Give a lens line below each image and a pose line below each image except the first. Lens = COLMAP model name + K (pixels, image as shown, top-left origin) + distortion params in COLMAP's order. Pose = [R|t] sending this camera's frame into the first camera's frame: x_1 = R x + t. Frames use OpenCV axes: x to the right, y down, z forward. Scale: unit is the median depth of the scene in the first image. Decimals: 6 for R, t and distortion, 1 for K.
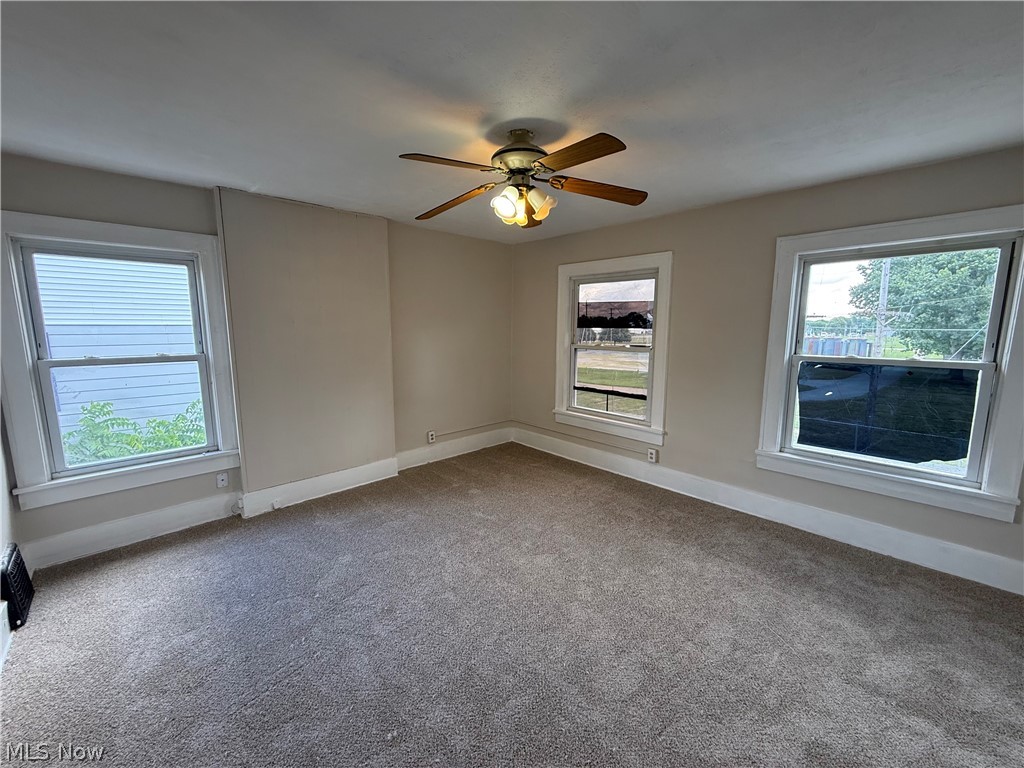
lens RADIAL K [[409.3, 0, 512.3], [0, 409.3, 382.0], [0, 0, 1]] dist [0.011330, -0.000266]
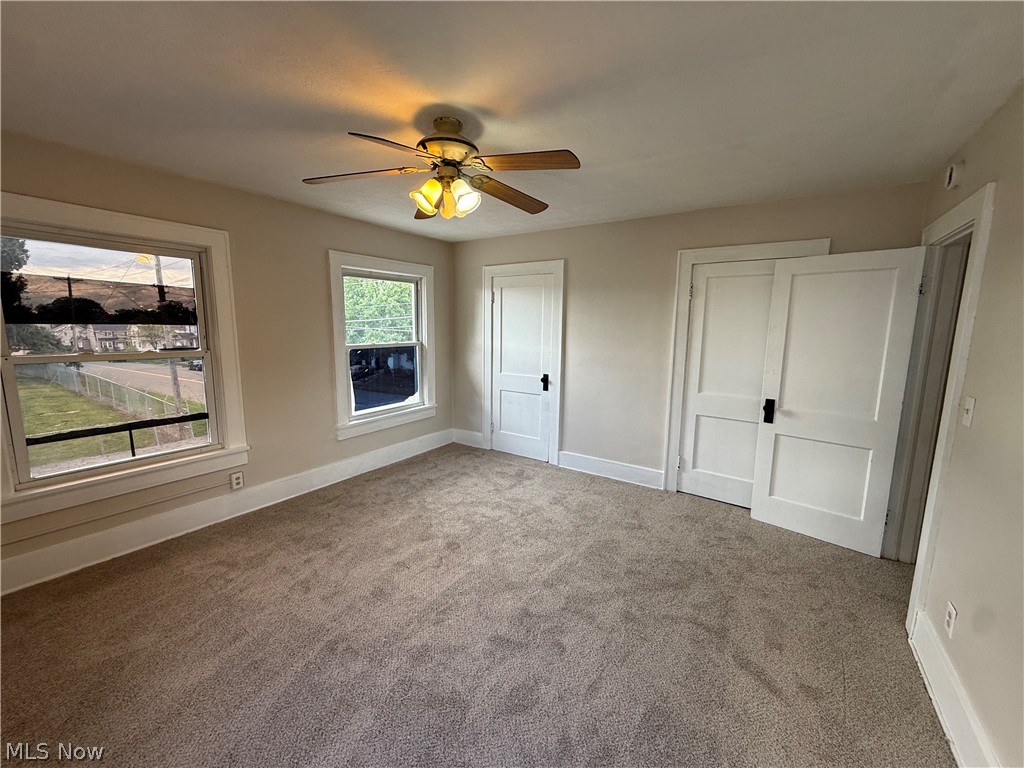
lens RADIAL K [[409.3, 0, 512.3], [0, 409.3, 382.0], [0, 0, 1]] dist [0.011330, -0.000266]
pose [[-0.195956, -0.141827, 0.970302, -0.695112], [0.127940, 0.977330, 0.168692, -0.104535], [-0.972231, 0.157197, -0.173368, 0.754018]]
